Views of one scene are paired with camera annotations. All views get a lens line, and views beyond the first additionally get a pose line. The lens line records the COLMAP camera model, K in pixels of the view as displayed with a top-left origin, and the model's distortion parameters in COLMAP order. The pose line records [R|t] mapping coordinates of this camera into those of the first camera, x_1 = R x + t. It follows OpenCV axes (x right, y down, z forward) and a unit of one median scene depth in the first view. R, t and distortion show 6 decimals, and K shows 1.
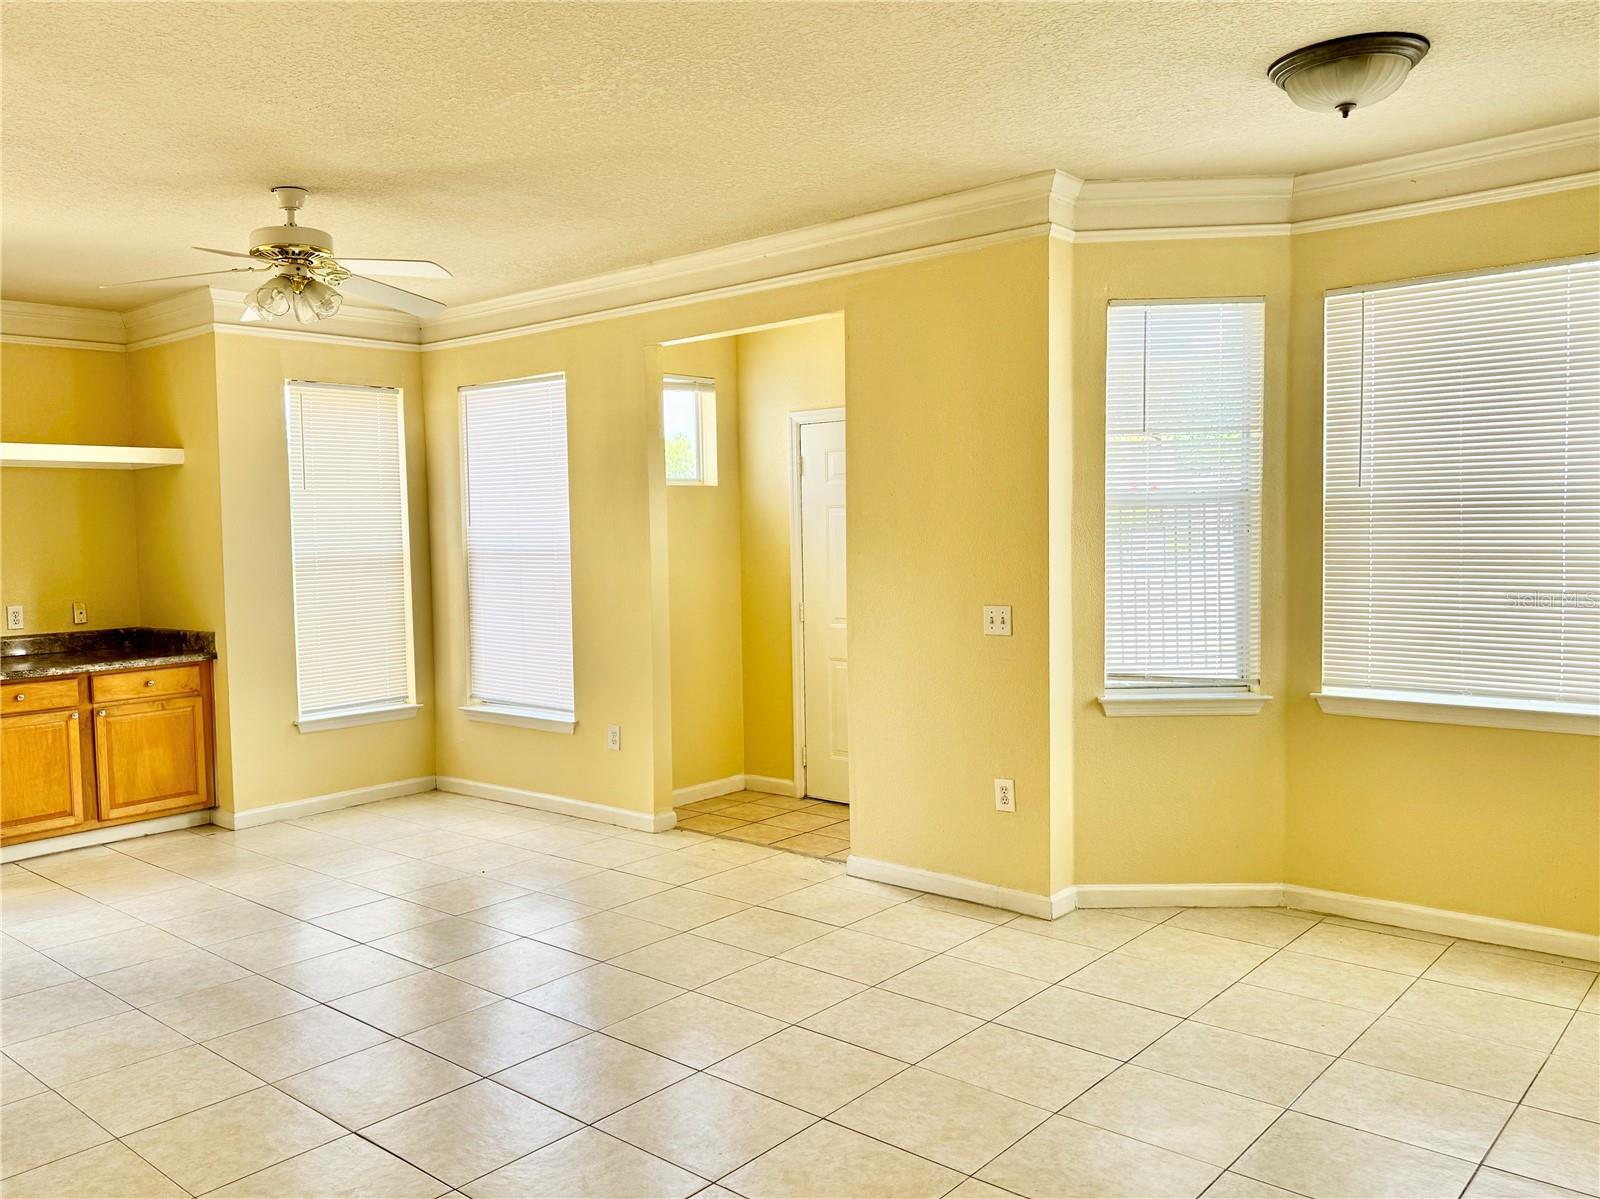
lens RADIAL K [[1283.3, 0, 802.7], [0, 1283.3, 599.0], [0, 0, 1]] dist [0.012906, 0.003895]
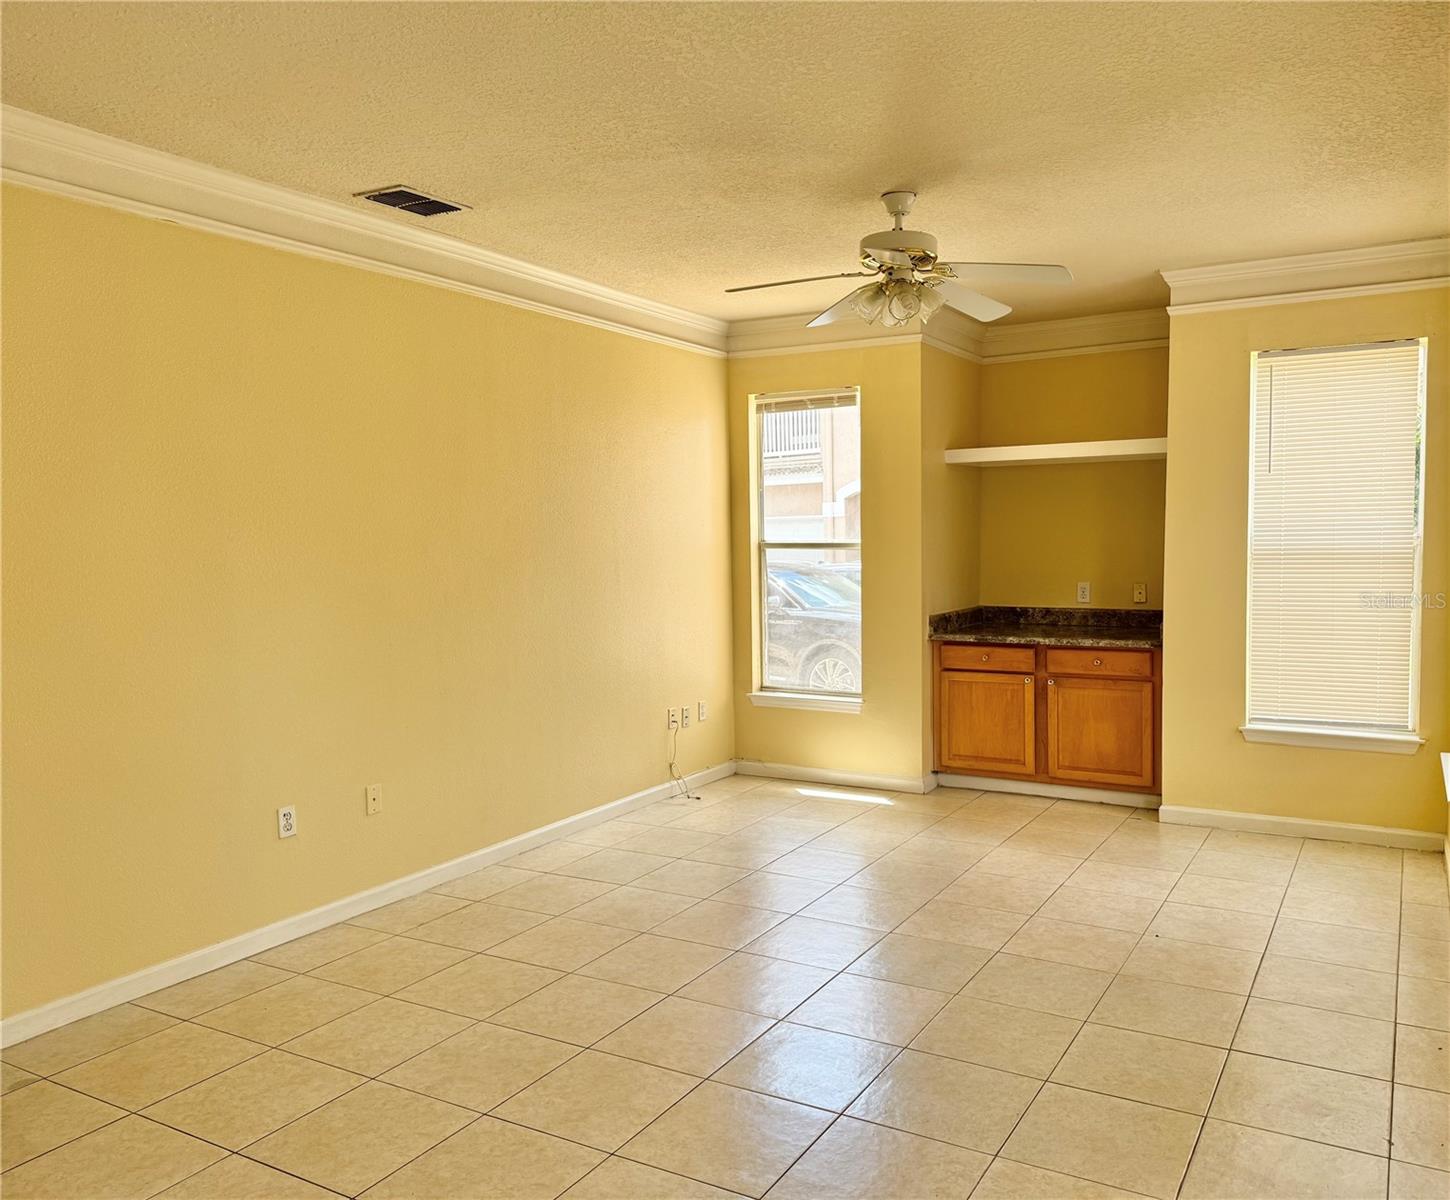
lens RADIAL K [[1164.4, 0, 734.8], [0, 1164.4, 604.2], [0, 0, 1]] dist [0.074625, 0.003509]
pose [[0.178476, 0.081943, -0.980526, 0.386972], [-0.050604, 0.995972, 0.074023, -0.039096], [0.982642, 0.036407, 0.181904, 0.518993]]
